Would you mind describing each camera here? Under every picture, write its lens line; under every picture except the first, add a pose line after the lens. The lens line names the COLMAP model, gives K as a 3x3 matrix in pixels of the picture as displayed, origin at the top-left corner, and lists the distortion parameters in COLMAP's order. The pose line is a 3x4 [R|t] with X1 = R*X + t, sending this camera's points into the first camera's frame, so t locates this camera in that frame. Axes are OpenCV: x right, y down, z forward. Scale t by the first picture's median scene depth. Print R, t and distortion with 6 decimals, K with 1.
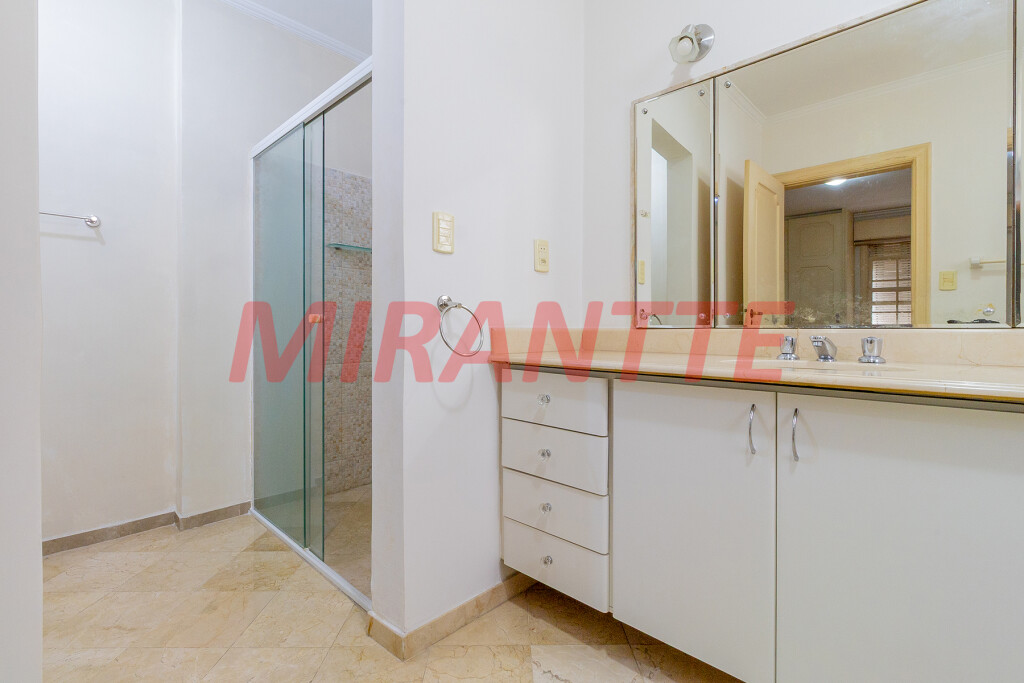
lens RADIAL K [[478.4, 0, 517.1], [0, 478.4, 326.0], [0, 0, 1]] dist [-0.003149, 0.001384]
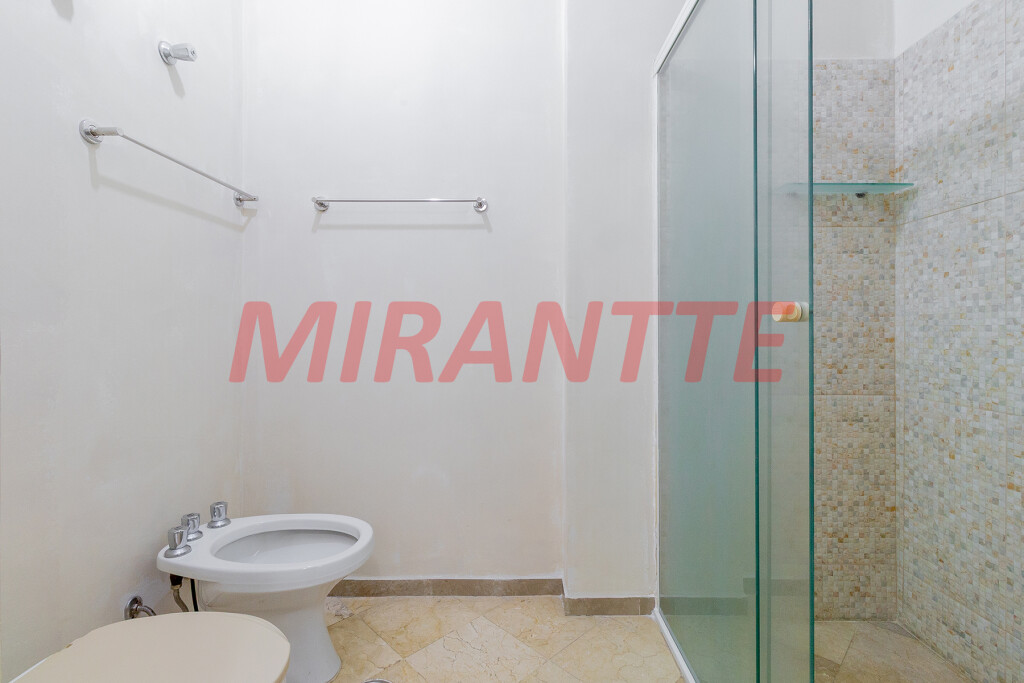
lens RADIAL K [[478.4, 0, 513.0], [0, 478.4, 337.0], [0, 0, 1]] dist [-0.003149, 0.001384]
pose [[0.696529, 0.003866, -0.717519, -0.221434], [0.005116, 0.999933, 0.010354, 0.001621], [0.717511, -0.010882, 0.696462, 0.402770]]
